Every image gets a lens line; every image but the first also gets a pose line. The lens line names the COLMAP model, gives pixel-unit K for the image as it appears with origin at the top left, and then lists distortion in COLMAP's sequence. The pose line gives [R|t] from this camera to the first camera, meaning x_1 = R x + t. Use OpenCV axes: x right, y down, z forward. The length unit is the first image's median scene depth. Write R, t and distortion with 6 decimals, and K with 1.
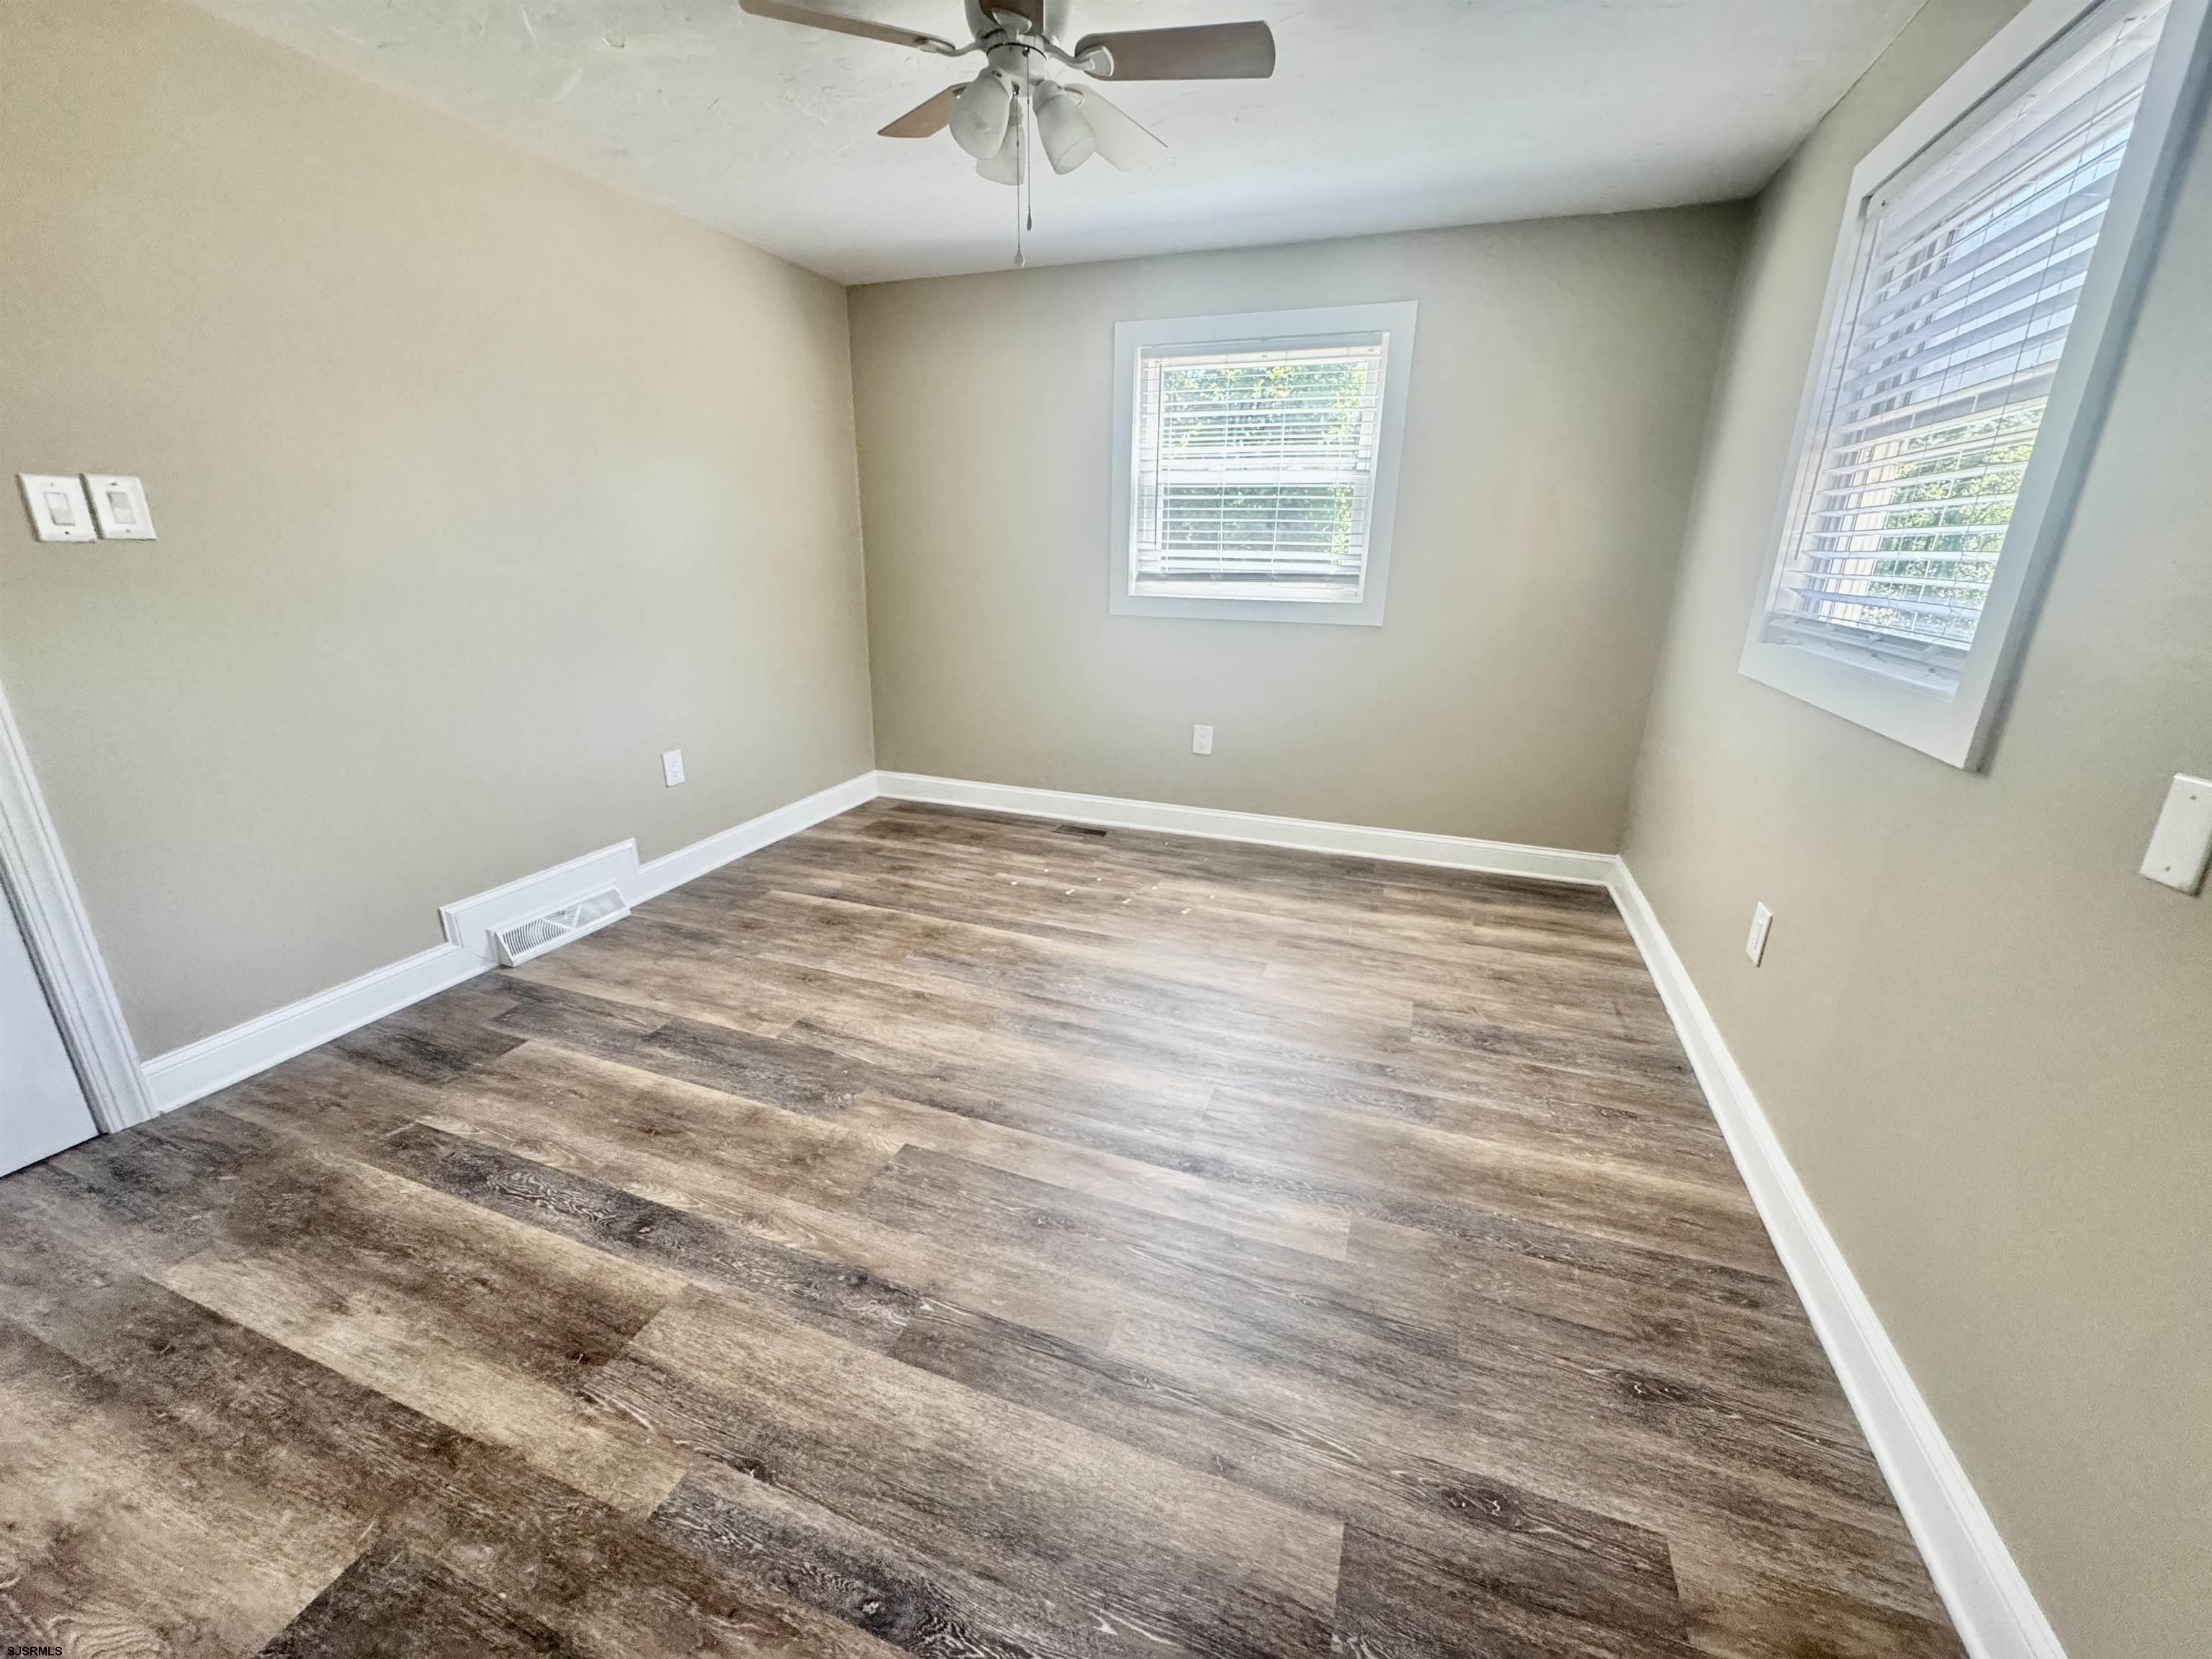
lens RADIAL K [[879.4, 0, 1109.2], [0, 879.4, 829.9], [0, 0, 1]] dist [-0.003474, 0.000970]
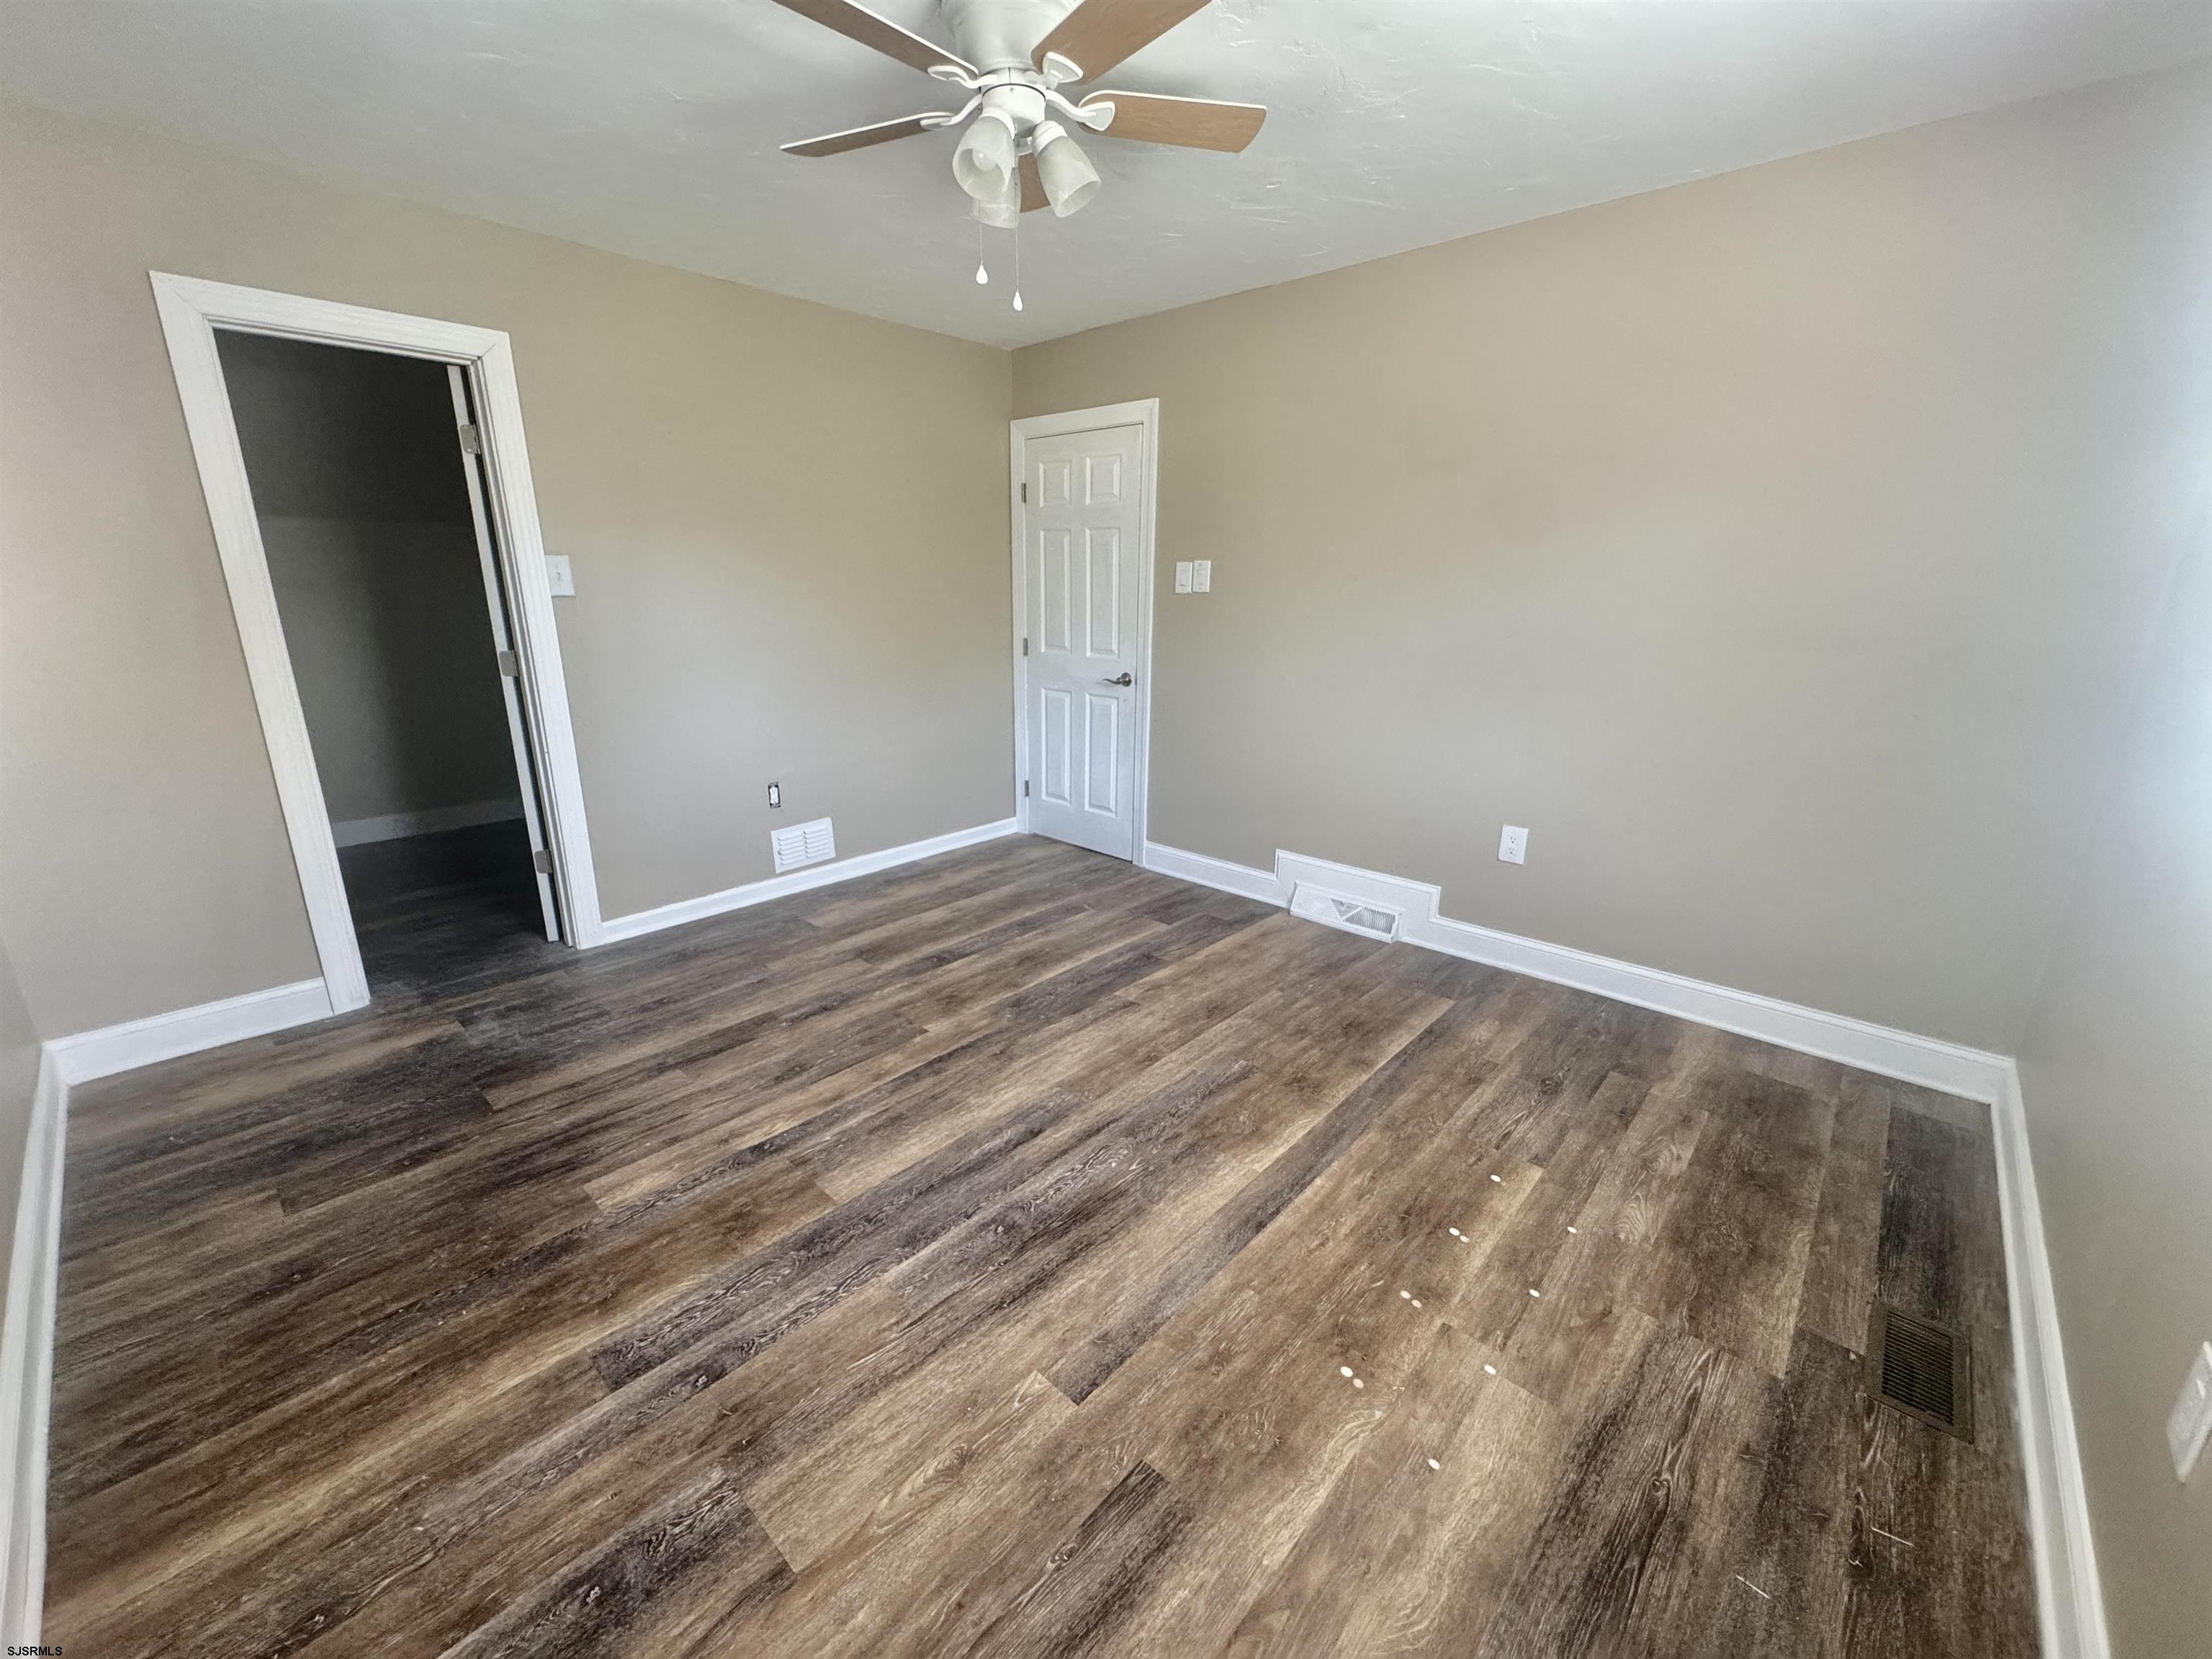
lens RADIAL K [[879.4, 0, 1097.8], [0, 879.4, 831.8], [0, 0, 1]] dist [-0.003474, 0.000970]
pose [[-0.383607, 0.238713, -0.892111, 0.704767], [-0.299219, 0.881775, 0.364612, -0.424779], [0.873678, 0.406804, -0.266828, 1.290777]]
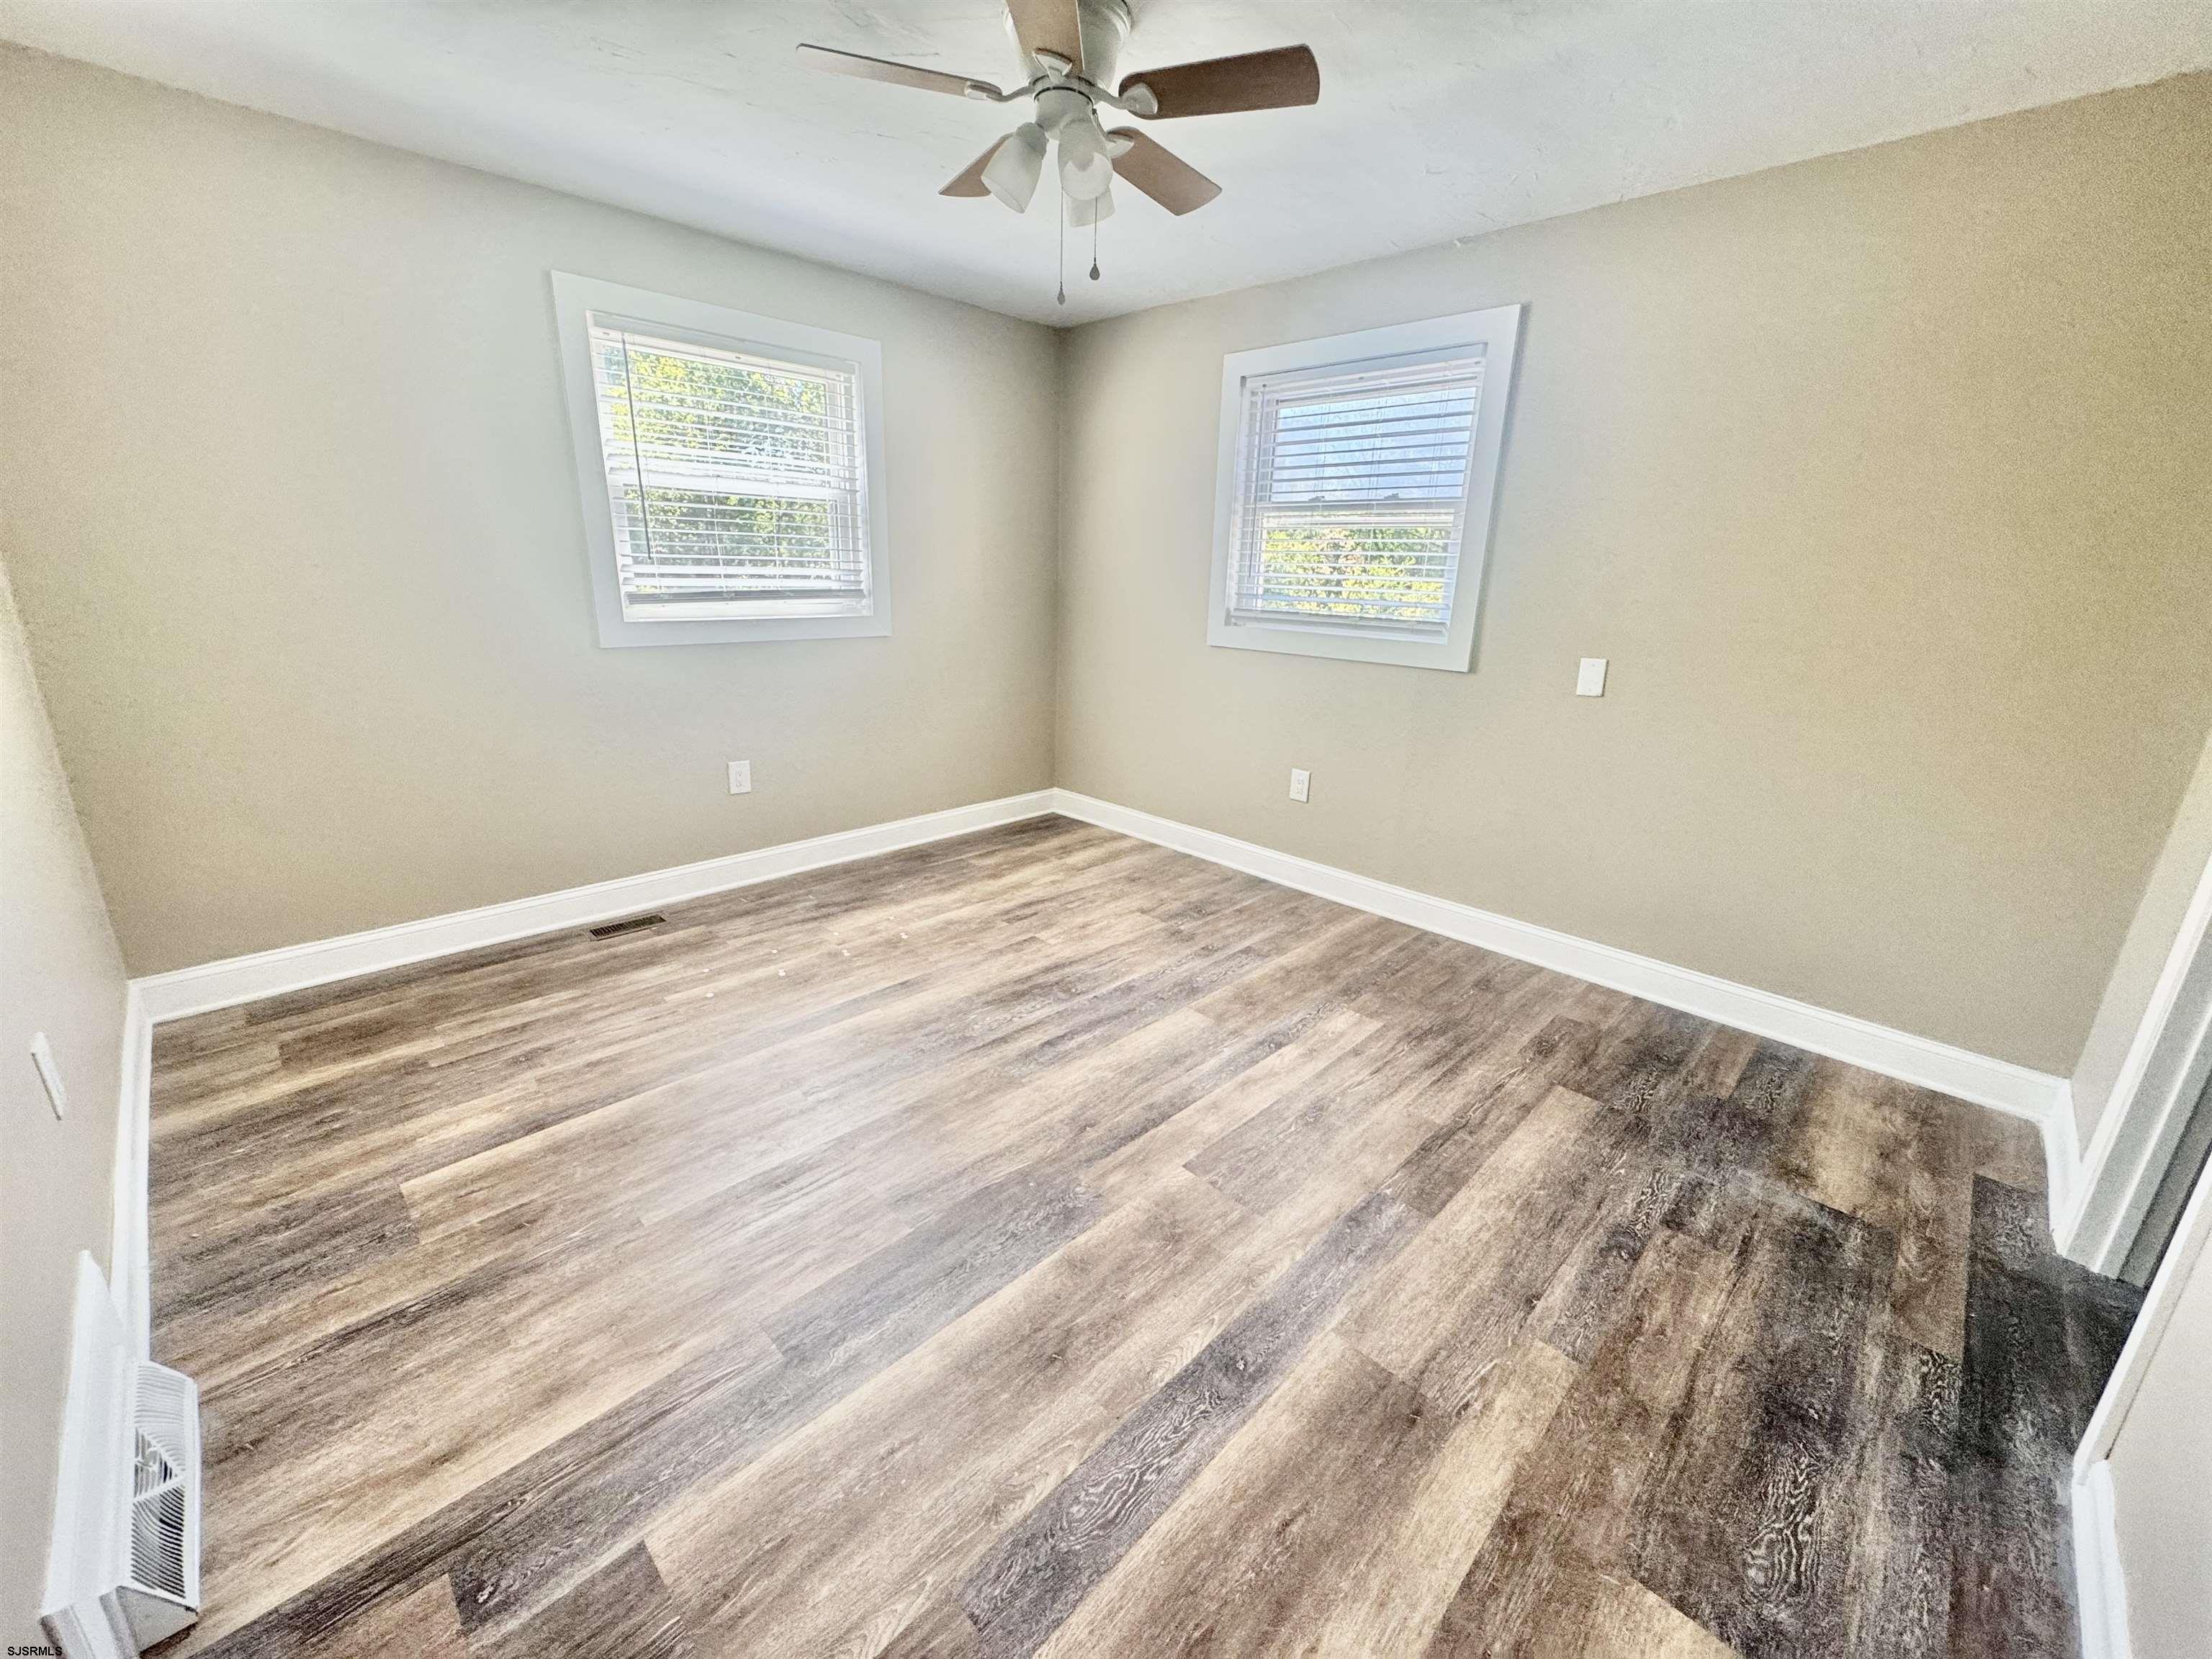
lens RADIAL K [[879.4, 0, 1095.5], [0, 879.4, 829.5], [0, 0, 1]] dist [-0.003474, 0.000970]
pose [[0.422246, -0.265684, 0.866672, -0.932079], [0.260786, 0.951268, 0.164561, -0.184268], [-0.868158, 0.156531, 0.470956, 0.482659]]
